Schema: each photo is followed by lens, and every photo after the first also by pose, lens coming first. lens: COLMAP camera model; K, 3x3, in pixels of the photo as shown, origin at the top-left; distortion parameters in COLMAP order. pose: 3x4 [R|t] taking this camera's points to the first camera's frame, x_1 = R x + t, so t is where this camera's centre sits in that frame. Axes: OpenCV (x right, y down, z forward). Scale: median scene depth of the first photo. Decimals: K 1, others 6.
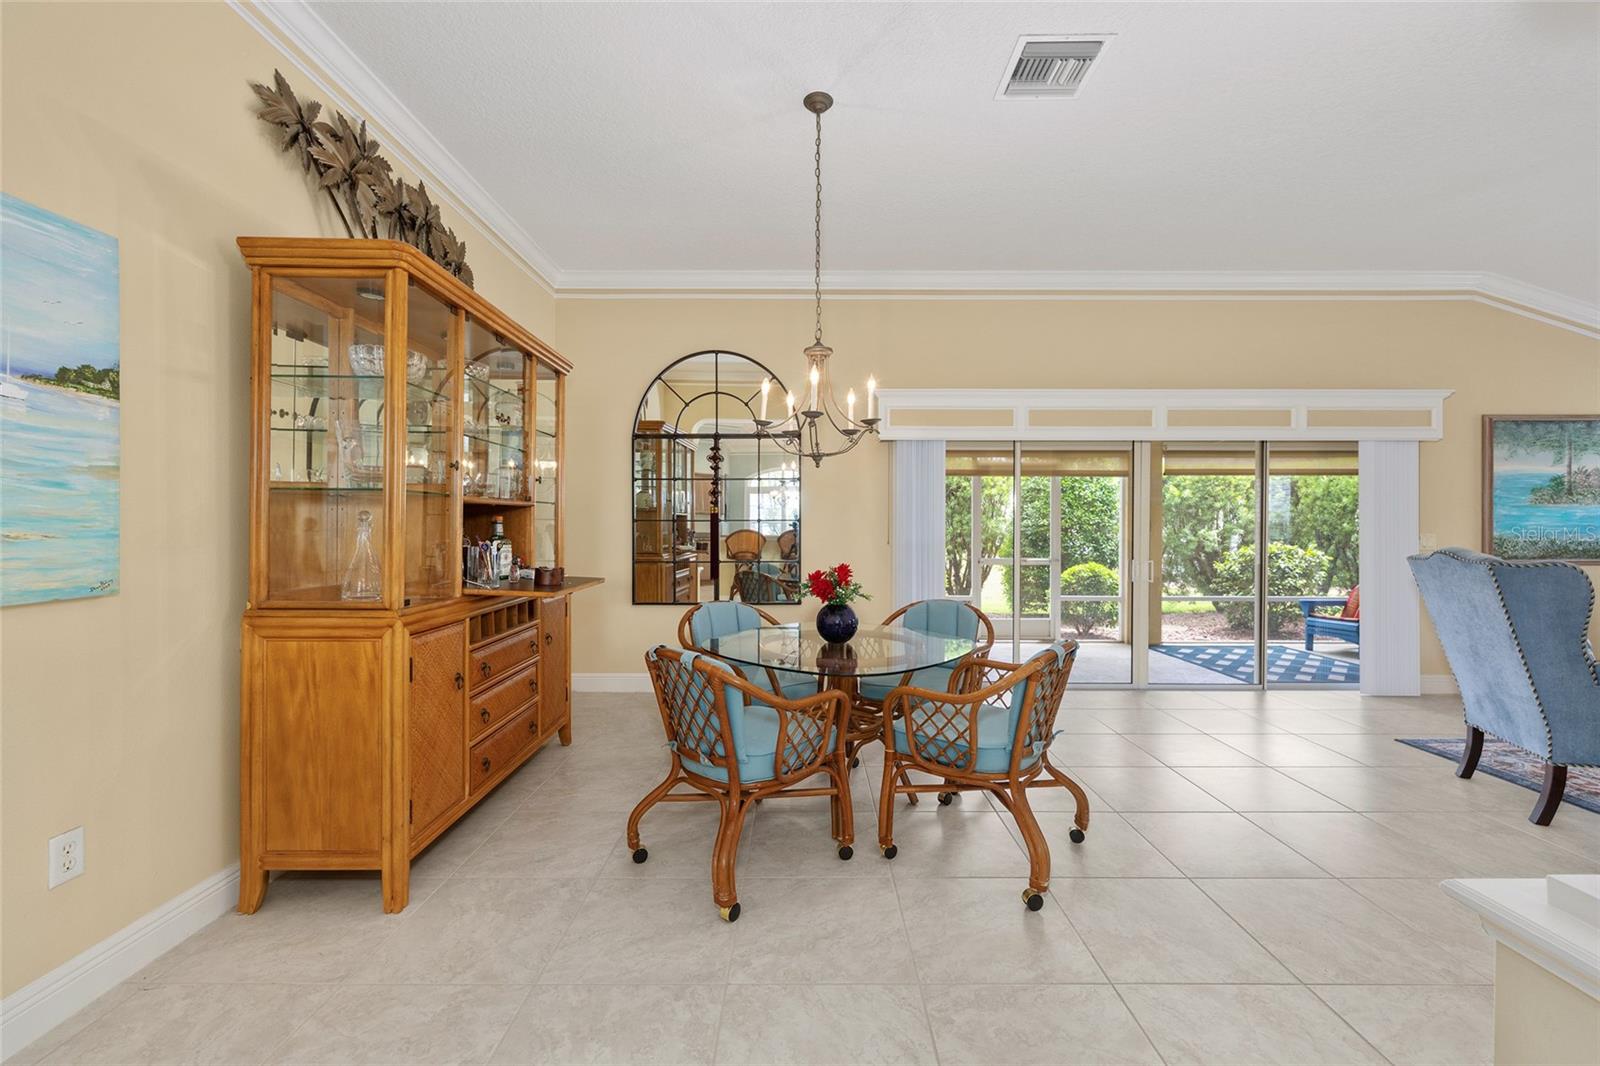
lens RADIAL K [[642.3, 0, 802.2], [0, 642.3, 524.3], [0, 0, 1]] dist [-0.000153, 0.000279]
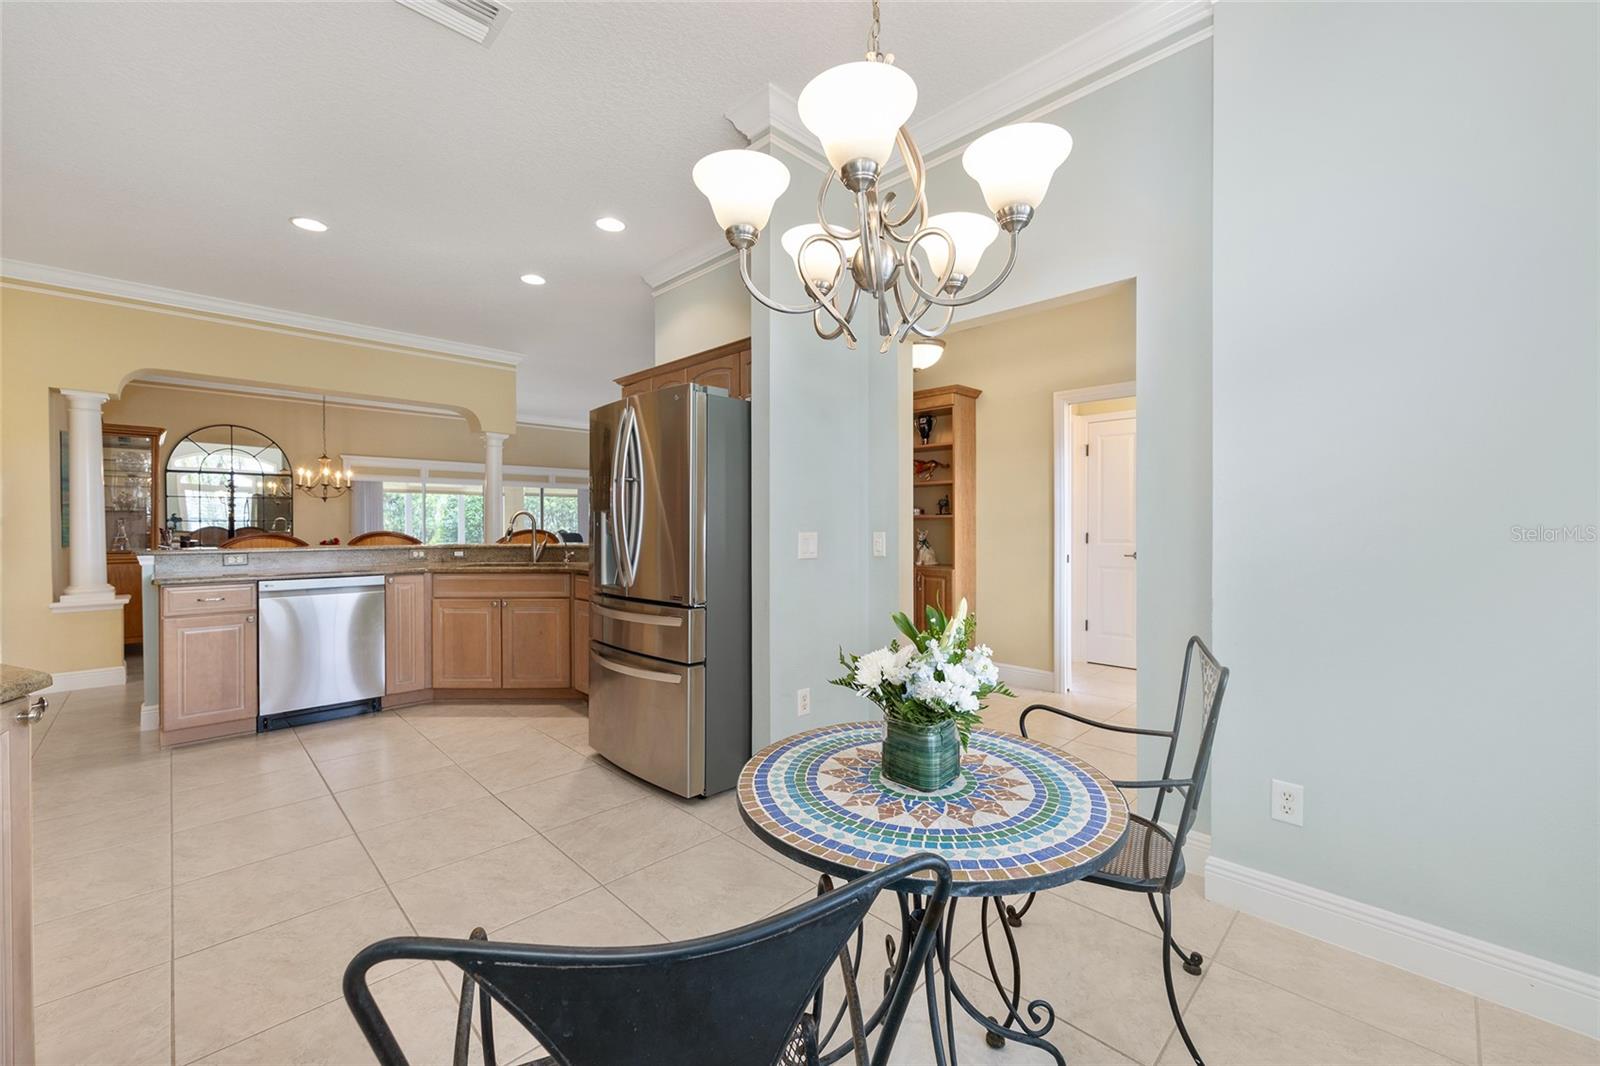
lens RADIAL K [[642.3, 0, 802.2], [0, 642.3, 524.3], [0, 0, 1]] dist [-0.000153, 0.000279]
pose [[0.710463, -0.001400, 0.703733, -0.266325], [-0.000711, 0.999996, 0.002708, -0.001928], [-0.703734, -0.002424, 0.710460, -1.383845]]
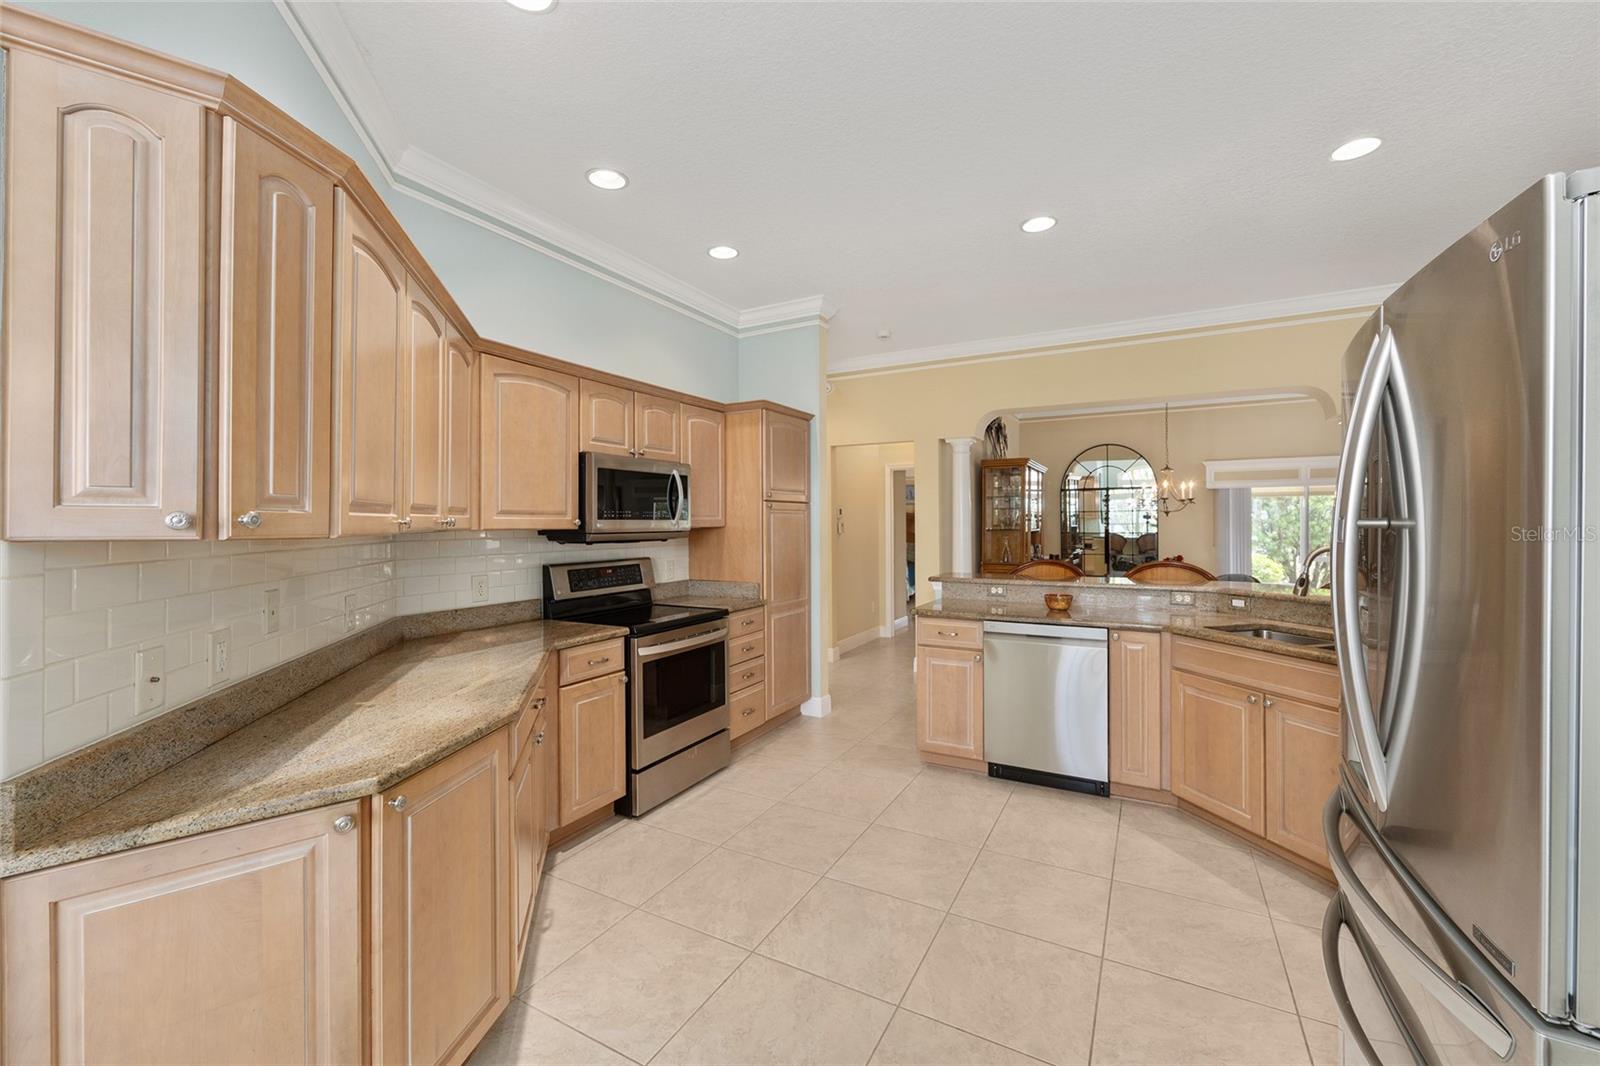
lens RADIAL K [[642.3, 0, 802.2], [0, 642.3, 524.3], [0, 0, 1]] dist [-0.000153, 0.000279]
pose [[0.877635, -0.005016, -0.479303, -0.014783], [0.007708, 0.999964, 0.003650, -0.045852], [0.479267, -0.006898, 0.877642, -1.123426]]
